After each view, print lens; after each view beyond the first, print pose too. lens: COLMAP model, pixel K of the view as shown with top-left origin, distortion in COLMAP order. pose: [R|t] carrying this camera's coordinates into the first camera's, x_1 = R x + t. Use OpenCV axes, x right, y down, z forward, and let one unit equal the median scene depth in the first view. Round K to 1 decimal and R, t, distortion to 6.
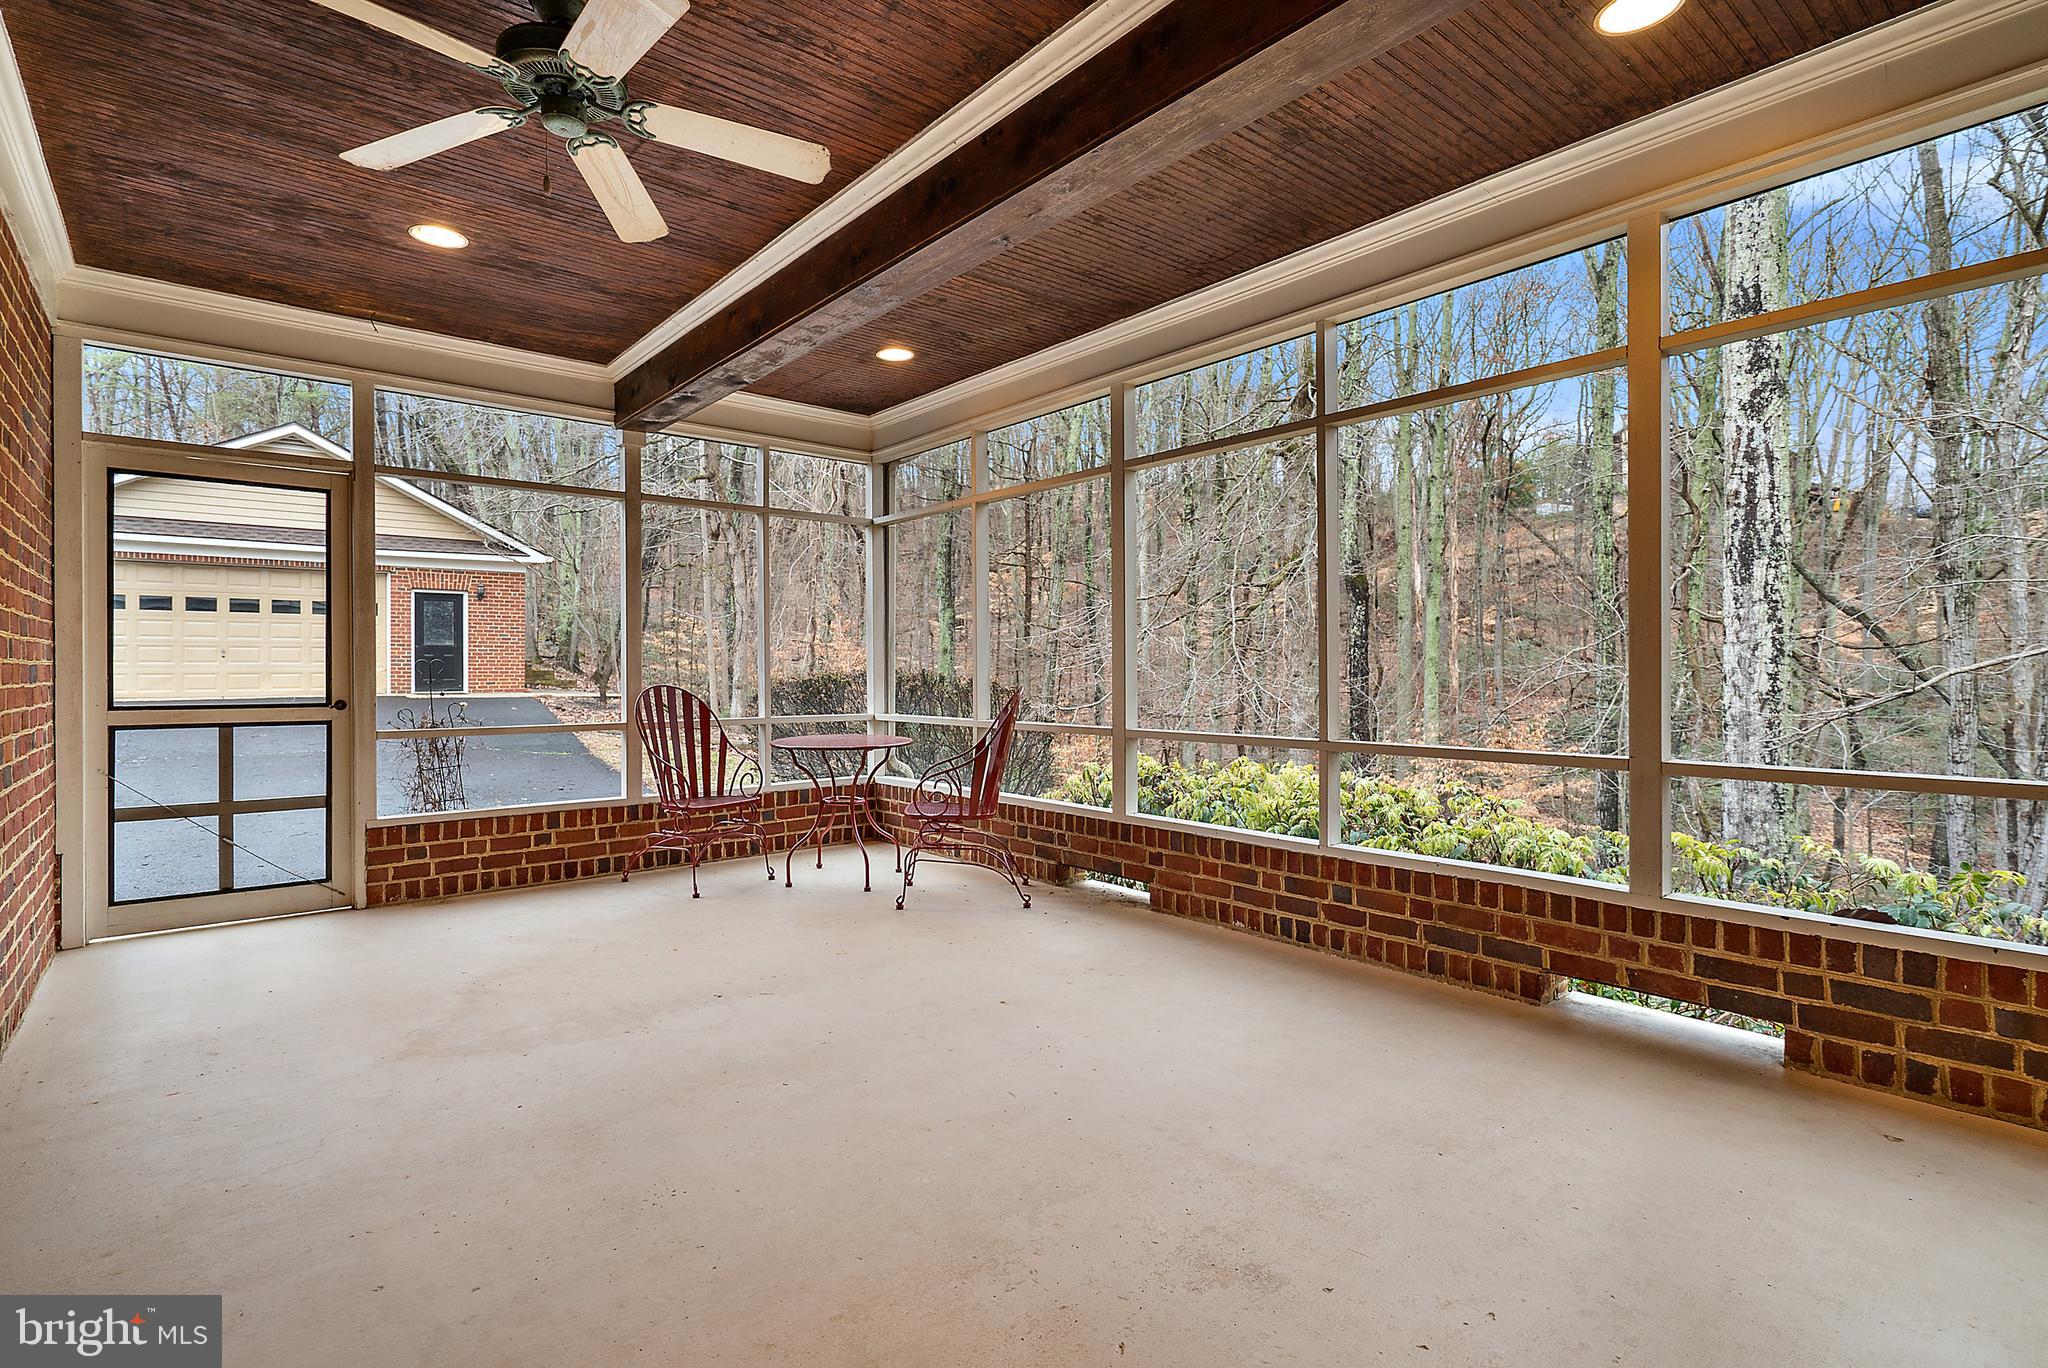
lens RADIAL K [[947.9, 0, 1000.9], [0, 947.9, 672.3], [0, 0, 1]] dist [0.000857, 0.000342]
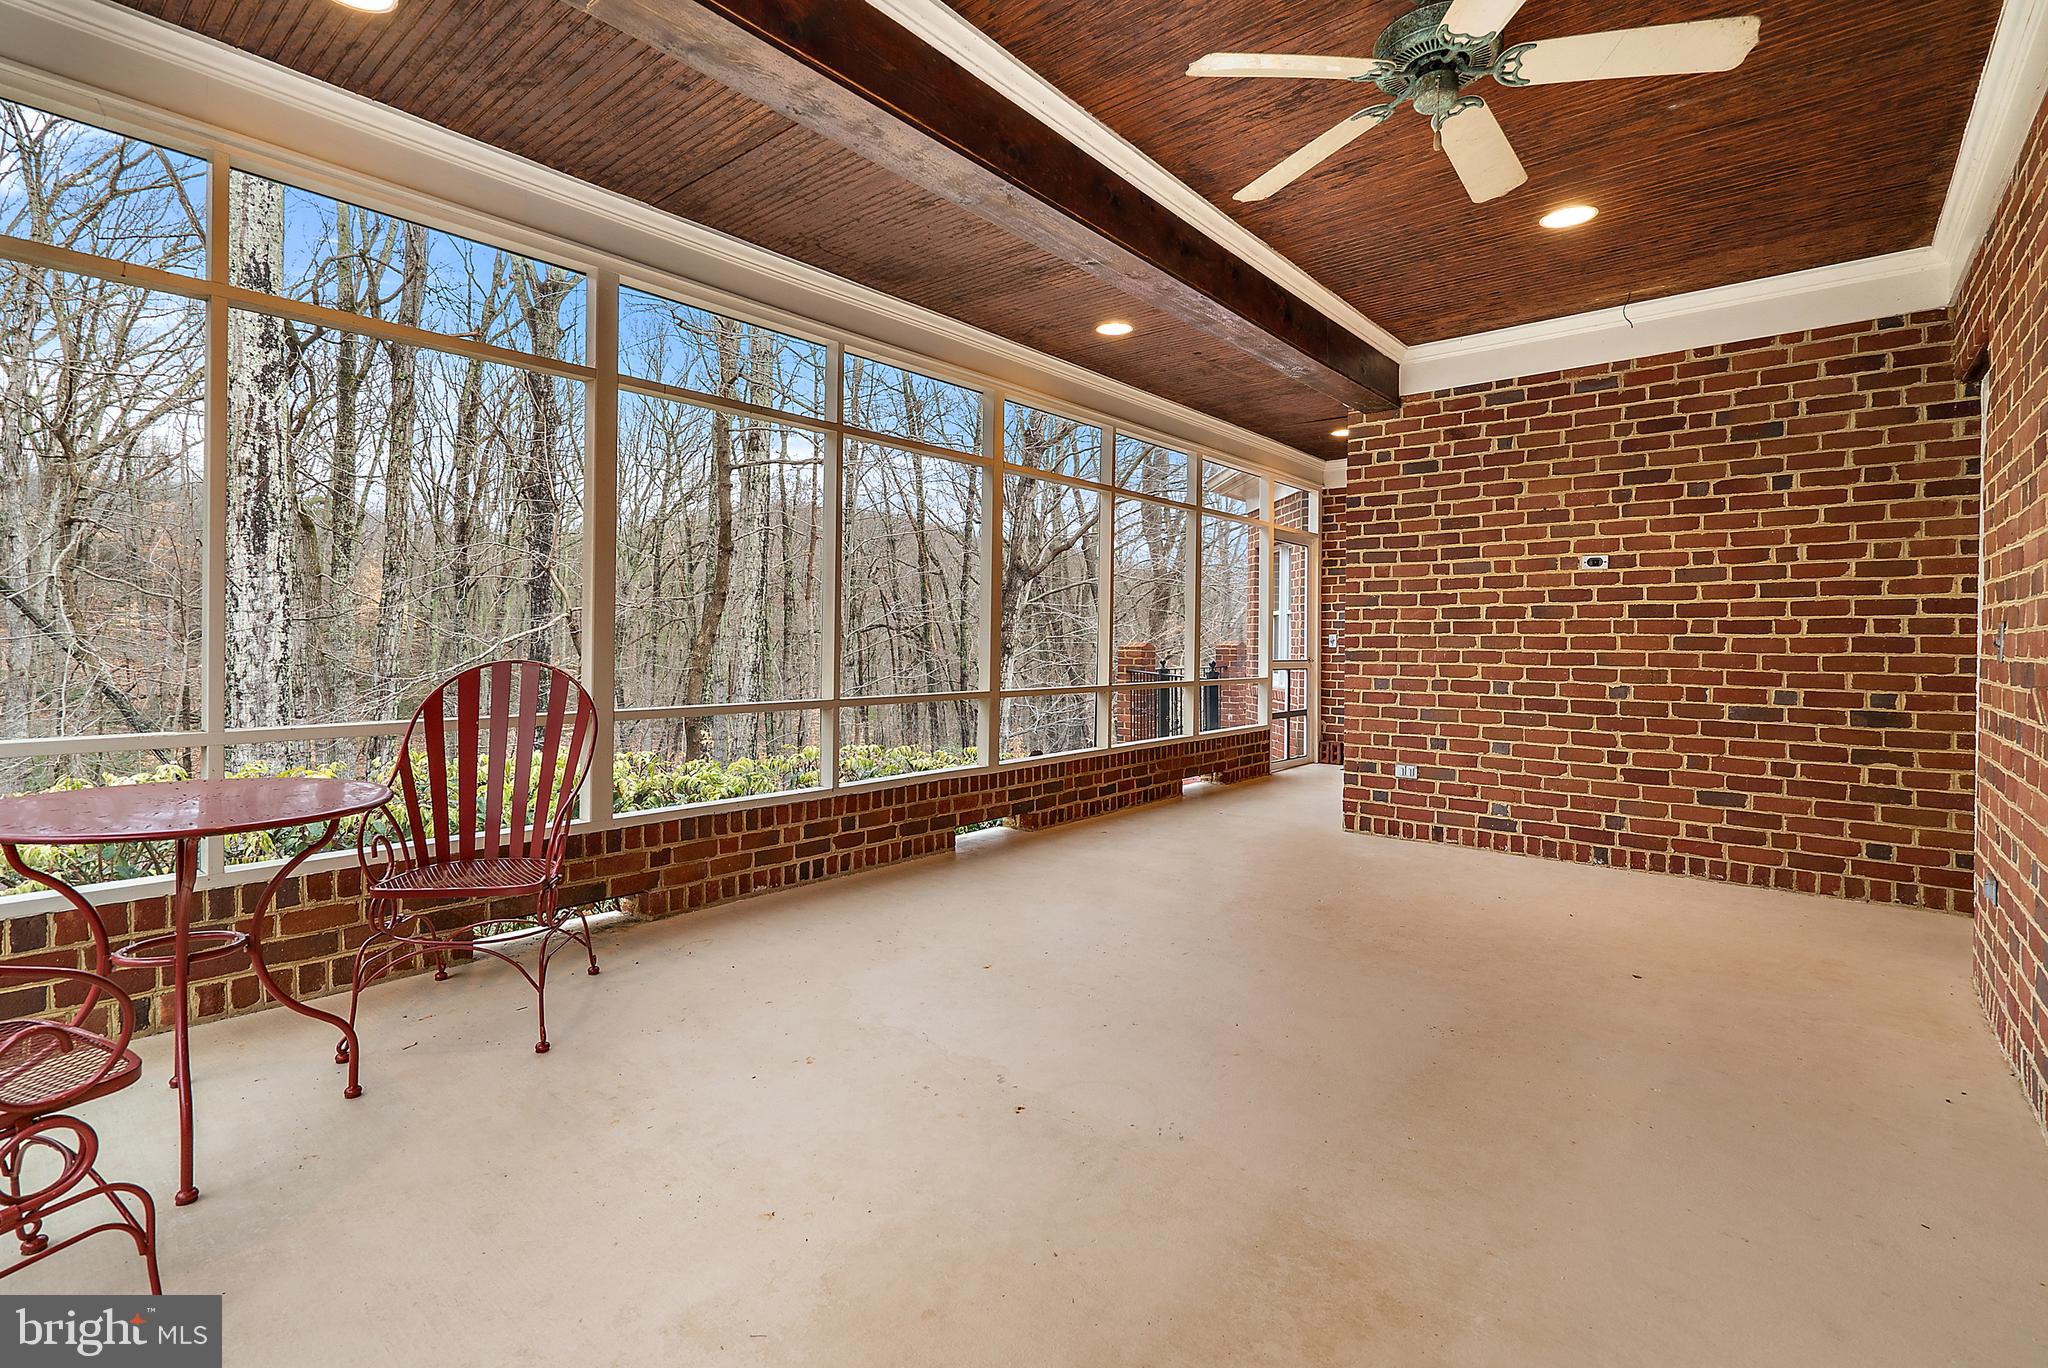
lens RADIAL K [[950.5, 0, 979.5], [0, 950.5, 653.7], [0, 0, 1]] dist [-0.011314, 0.000439]
pose [[-0.148377, -0.008757, 0.988892, -0.334152], [-0.004627, 0.999956, 0.008161, 0.002015], [-0.988920, -0.003365, -0.148411, 0.389995]]
